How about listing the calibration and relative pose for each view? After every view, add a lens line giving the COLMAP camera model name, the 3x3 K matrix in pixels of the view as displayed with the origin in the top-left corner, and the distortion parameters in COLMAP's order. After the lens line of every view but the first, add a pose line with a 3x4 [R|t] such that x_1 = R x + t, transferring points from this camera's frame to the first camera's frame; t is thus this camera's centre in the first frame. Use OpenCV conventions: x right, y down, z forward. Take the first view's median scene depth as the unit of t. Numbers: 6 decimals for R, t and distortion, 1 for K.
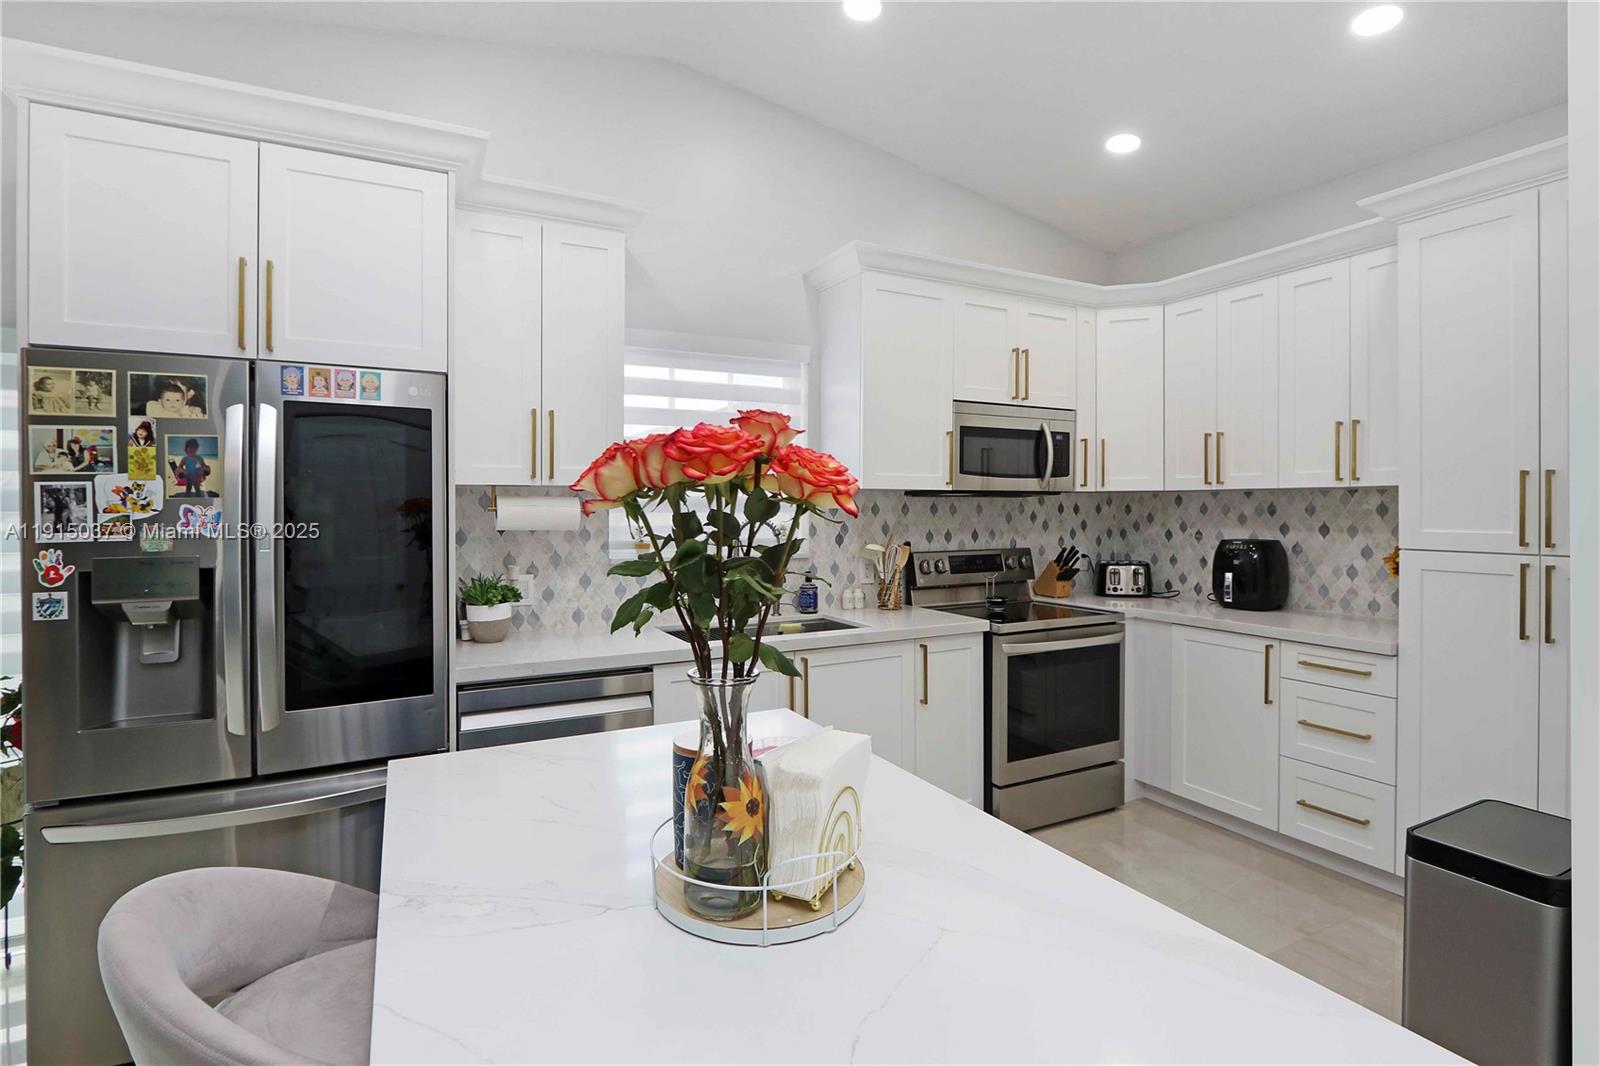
lens RADIAL K [[790.9, 0, 777.0], [0, 790.9, 510.7], [0, 0, 1]] dist [-0.017093, 0.000625]
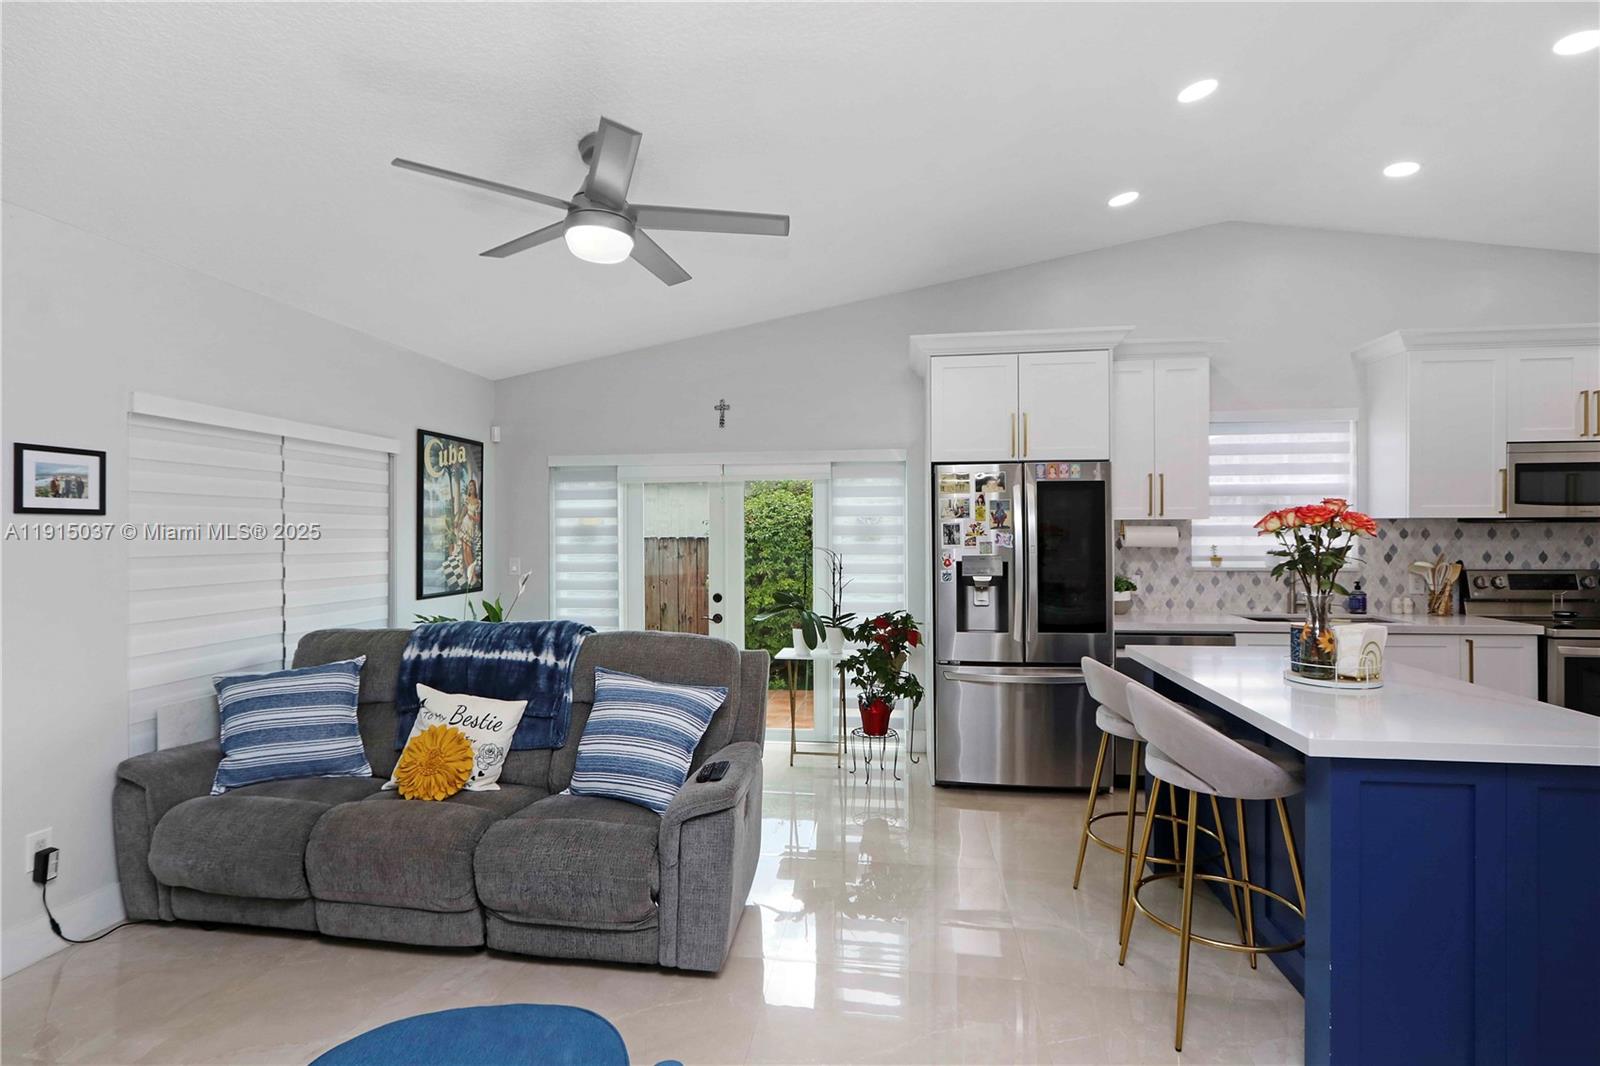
lens RADIAL K [[743.3, 0, 784.5], [0, 743.3, 532.8], [0, 0, 1]] dist [-0.014404, 0.000047]
pose [[0.812121, -0.002014, -0.583486, -0.021183], [0.000141, 0.999995, -0.003256, 0.000473], [0.583489, 0.002562, 0.812117, -0.618379]]
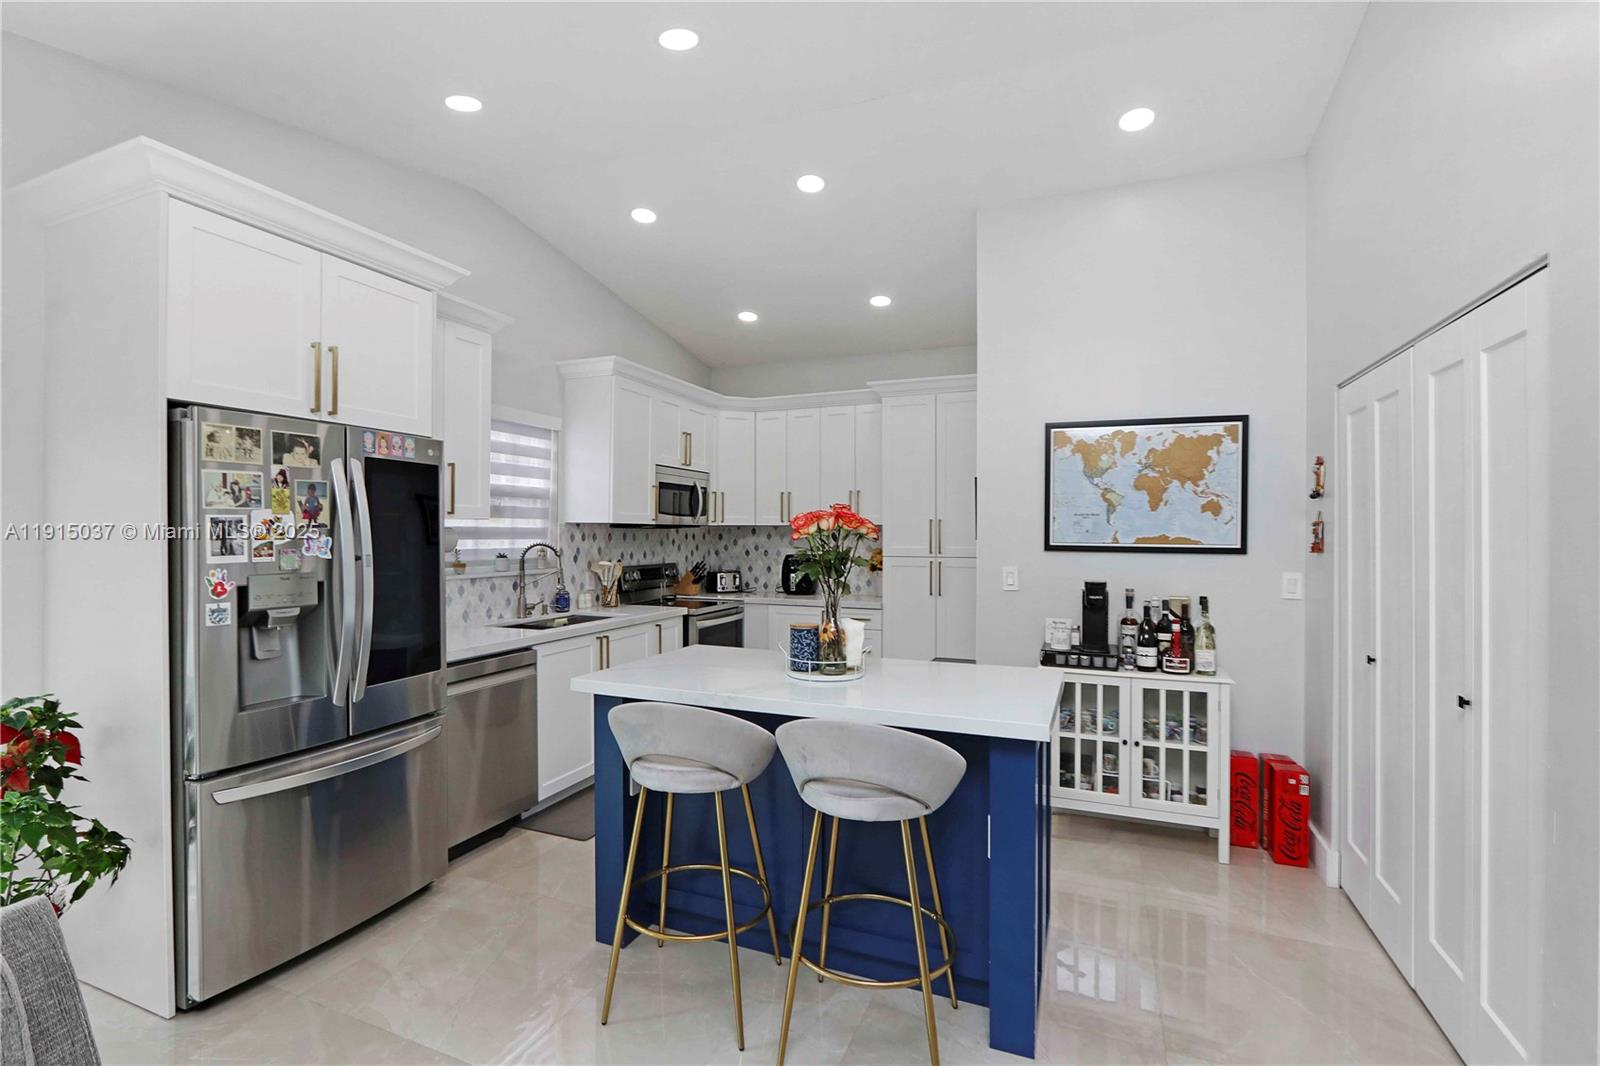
lens RADIAL K [[743.3, 0, 786.0], [0, 743.3, 526.7], [0, 0, 1]] dist [-0.014404, 0.000047]
pose [[0.766325, 0.010523, 0.642367, -0.572761], [-0.001832, 0.999898, -0.014195, -0.001779], [-0.642451, 0.009702, 0.766266, -0.283569]]
